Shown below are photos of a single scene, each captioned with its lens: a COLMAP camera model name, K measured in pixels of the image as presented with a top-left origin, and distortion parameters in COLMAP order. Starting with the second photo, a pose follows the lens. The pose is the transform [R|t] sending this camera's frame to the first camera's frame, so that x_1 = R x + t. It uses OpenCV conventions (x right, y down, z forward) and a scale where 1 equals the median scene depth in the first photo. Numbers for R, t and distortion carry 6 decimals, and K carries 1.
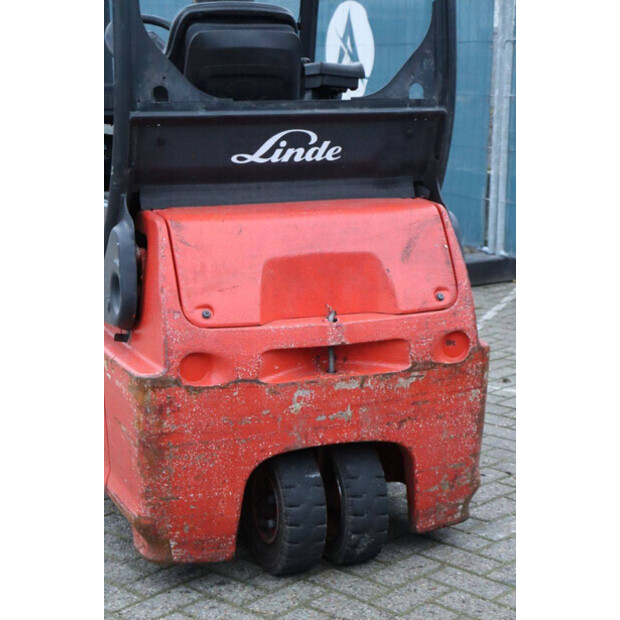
lens RADIAL K [[1345.4, 0, 313.7], [0, 1345.4, 320.4], [0, 0, 1]] dist [0.312444, 0.000000]
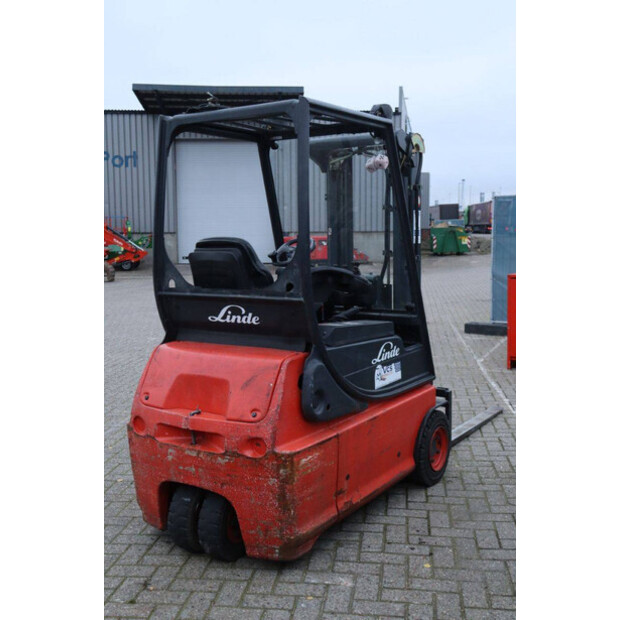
lens RADIAL K [[739.2, 0, 306.9], [0, 739.2, 307.9], [0, 0, 1]] dist [-0.028420, 0.000000]
pose [[0.577821, 0.079840, -0.812249, 0.843599], [-0.144286, 0.989521, -0.005378, -0.149174], [0.803308, 0.120303, 0.583286, 0.524537]]
